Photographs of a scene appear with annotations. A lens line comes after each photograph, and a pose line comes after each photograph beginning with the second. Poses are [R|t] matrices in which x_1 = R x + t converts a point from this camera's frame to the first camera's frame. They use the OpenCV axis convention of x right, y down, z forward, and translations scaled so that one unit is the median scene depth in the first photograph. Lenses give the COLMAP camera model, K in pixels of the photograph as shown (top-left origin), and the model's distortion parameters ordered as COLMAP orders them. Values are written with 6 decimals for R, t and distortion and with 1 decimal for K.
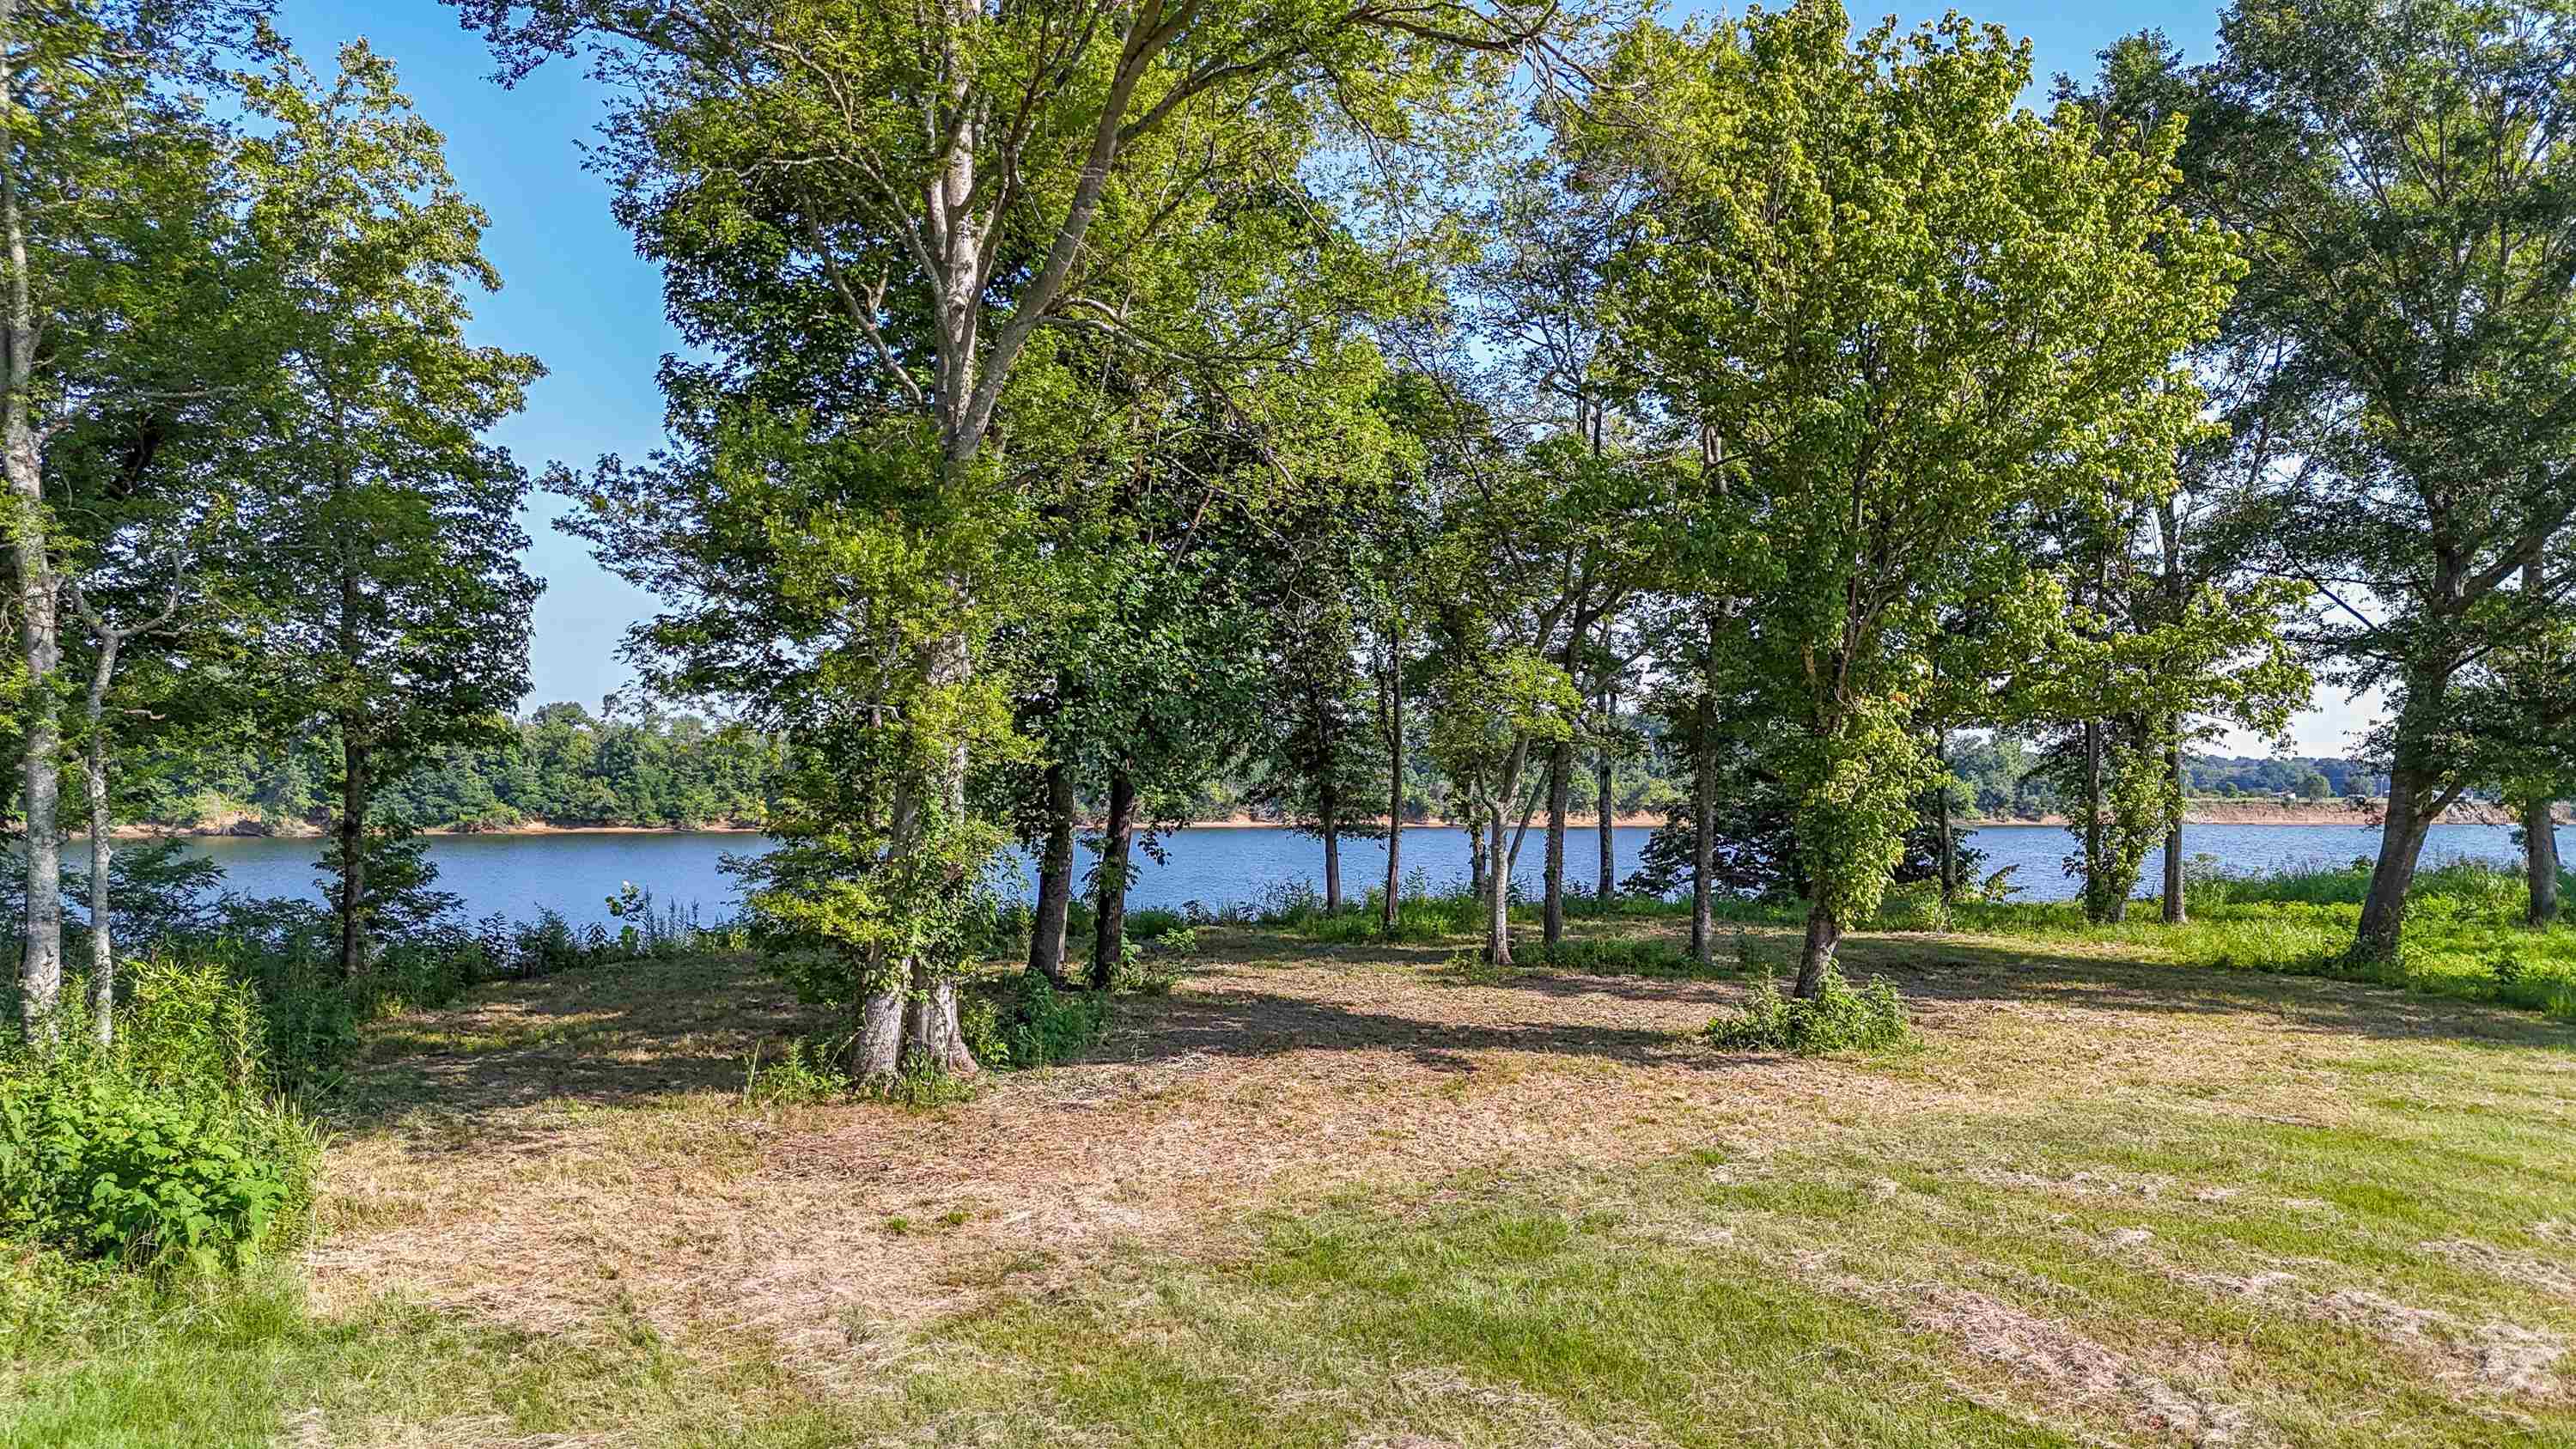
lens RADIAL K [[1901.2, 0, 1311.7], [0, 1901.2, 712.5], [0, 0, 1]] dist [0.064419, -0.065256]
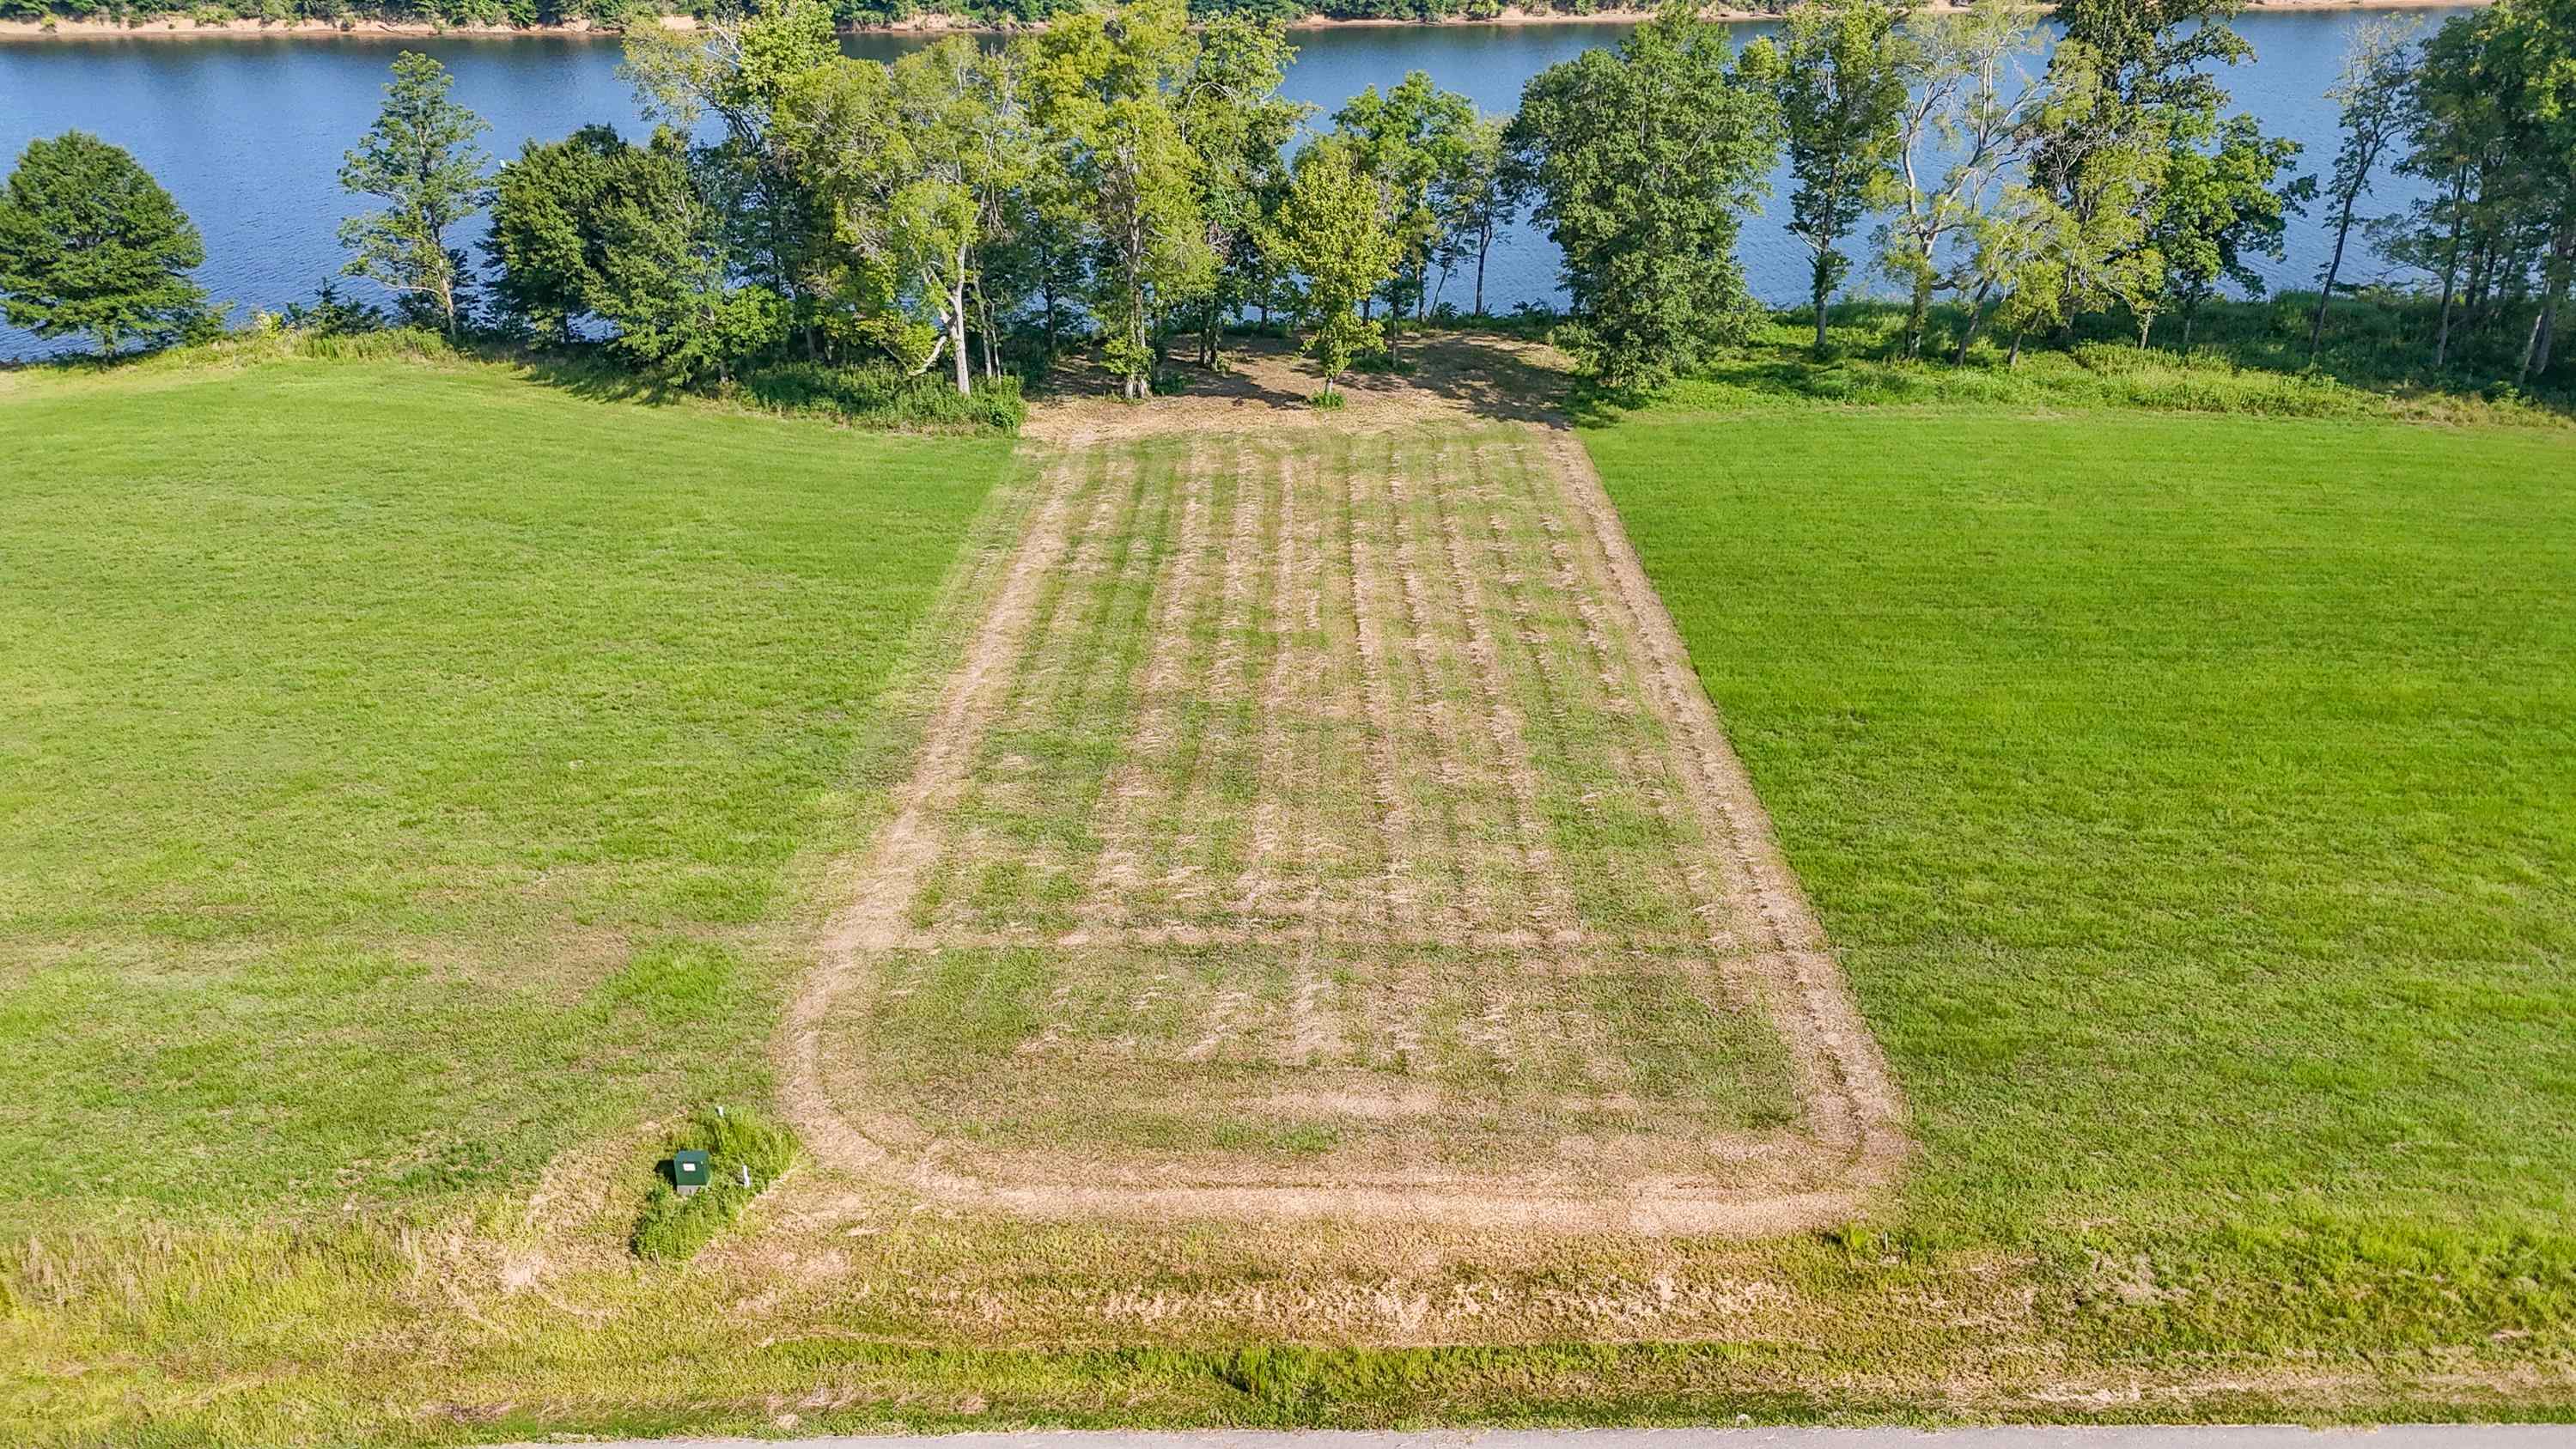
lens RADIAL K [[1901.2, 0, 1301.0], [0, 1901.2, 736.7], [0, 0, 1]] dist [0.064419, -0.065256]
pose [[0.908162, 0.160152, -0.386772, 0.149843], [0.030958, 0.895702, 0.443576, -0.080576], [0.417472, -0.414813, 0.808485, -0.214011]]
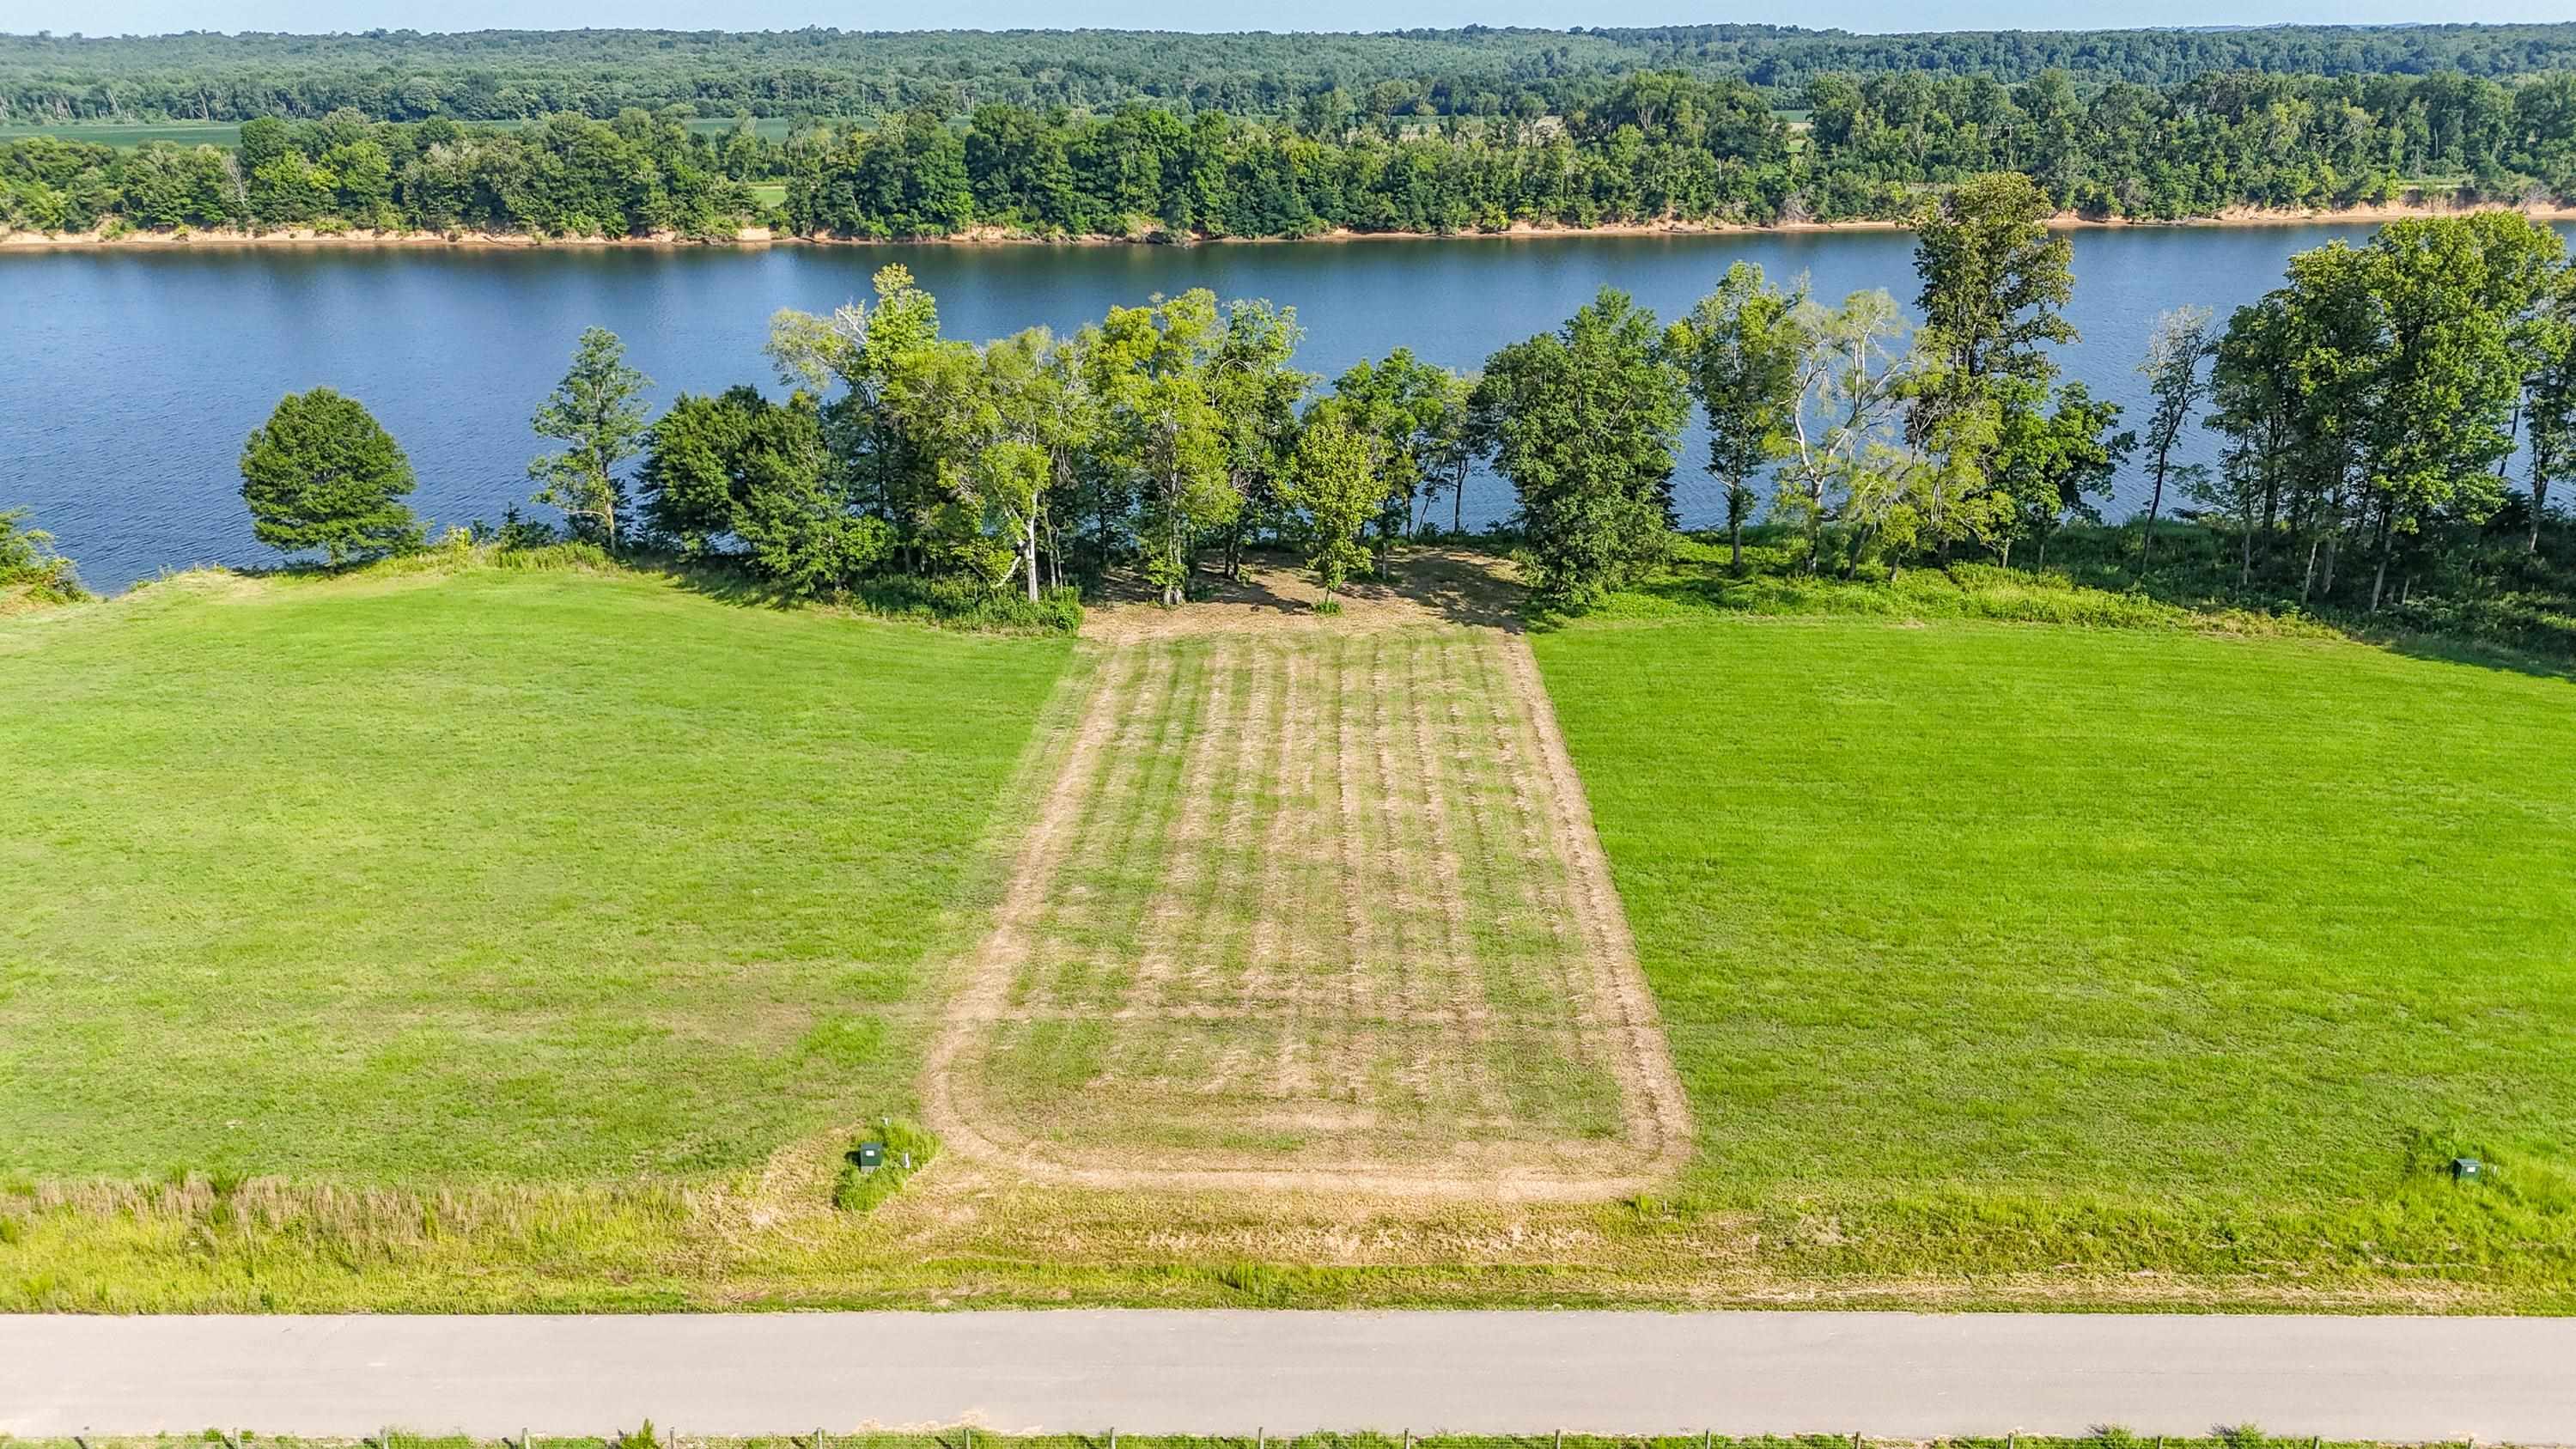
lens RADIAL K [[1901.2, 0, 1302.7], [0, 1901.2, 726.0], [0, 0, 1]] dist [0.064419, -0.065256]
pose [[0.901555, 0.130402, -0.412545, 0.181887], [0.030075, 0.932306, 0.360418, -0.108224], [0.431618, -0.337344, 0.836603, -0.269428]]
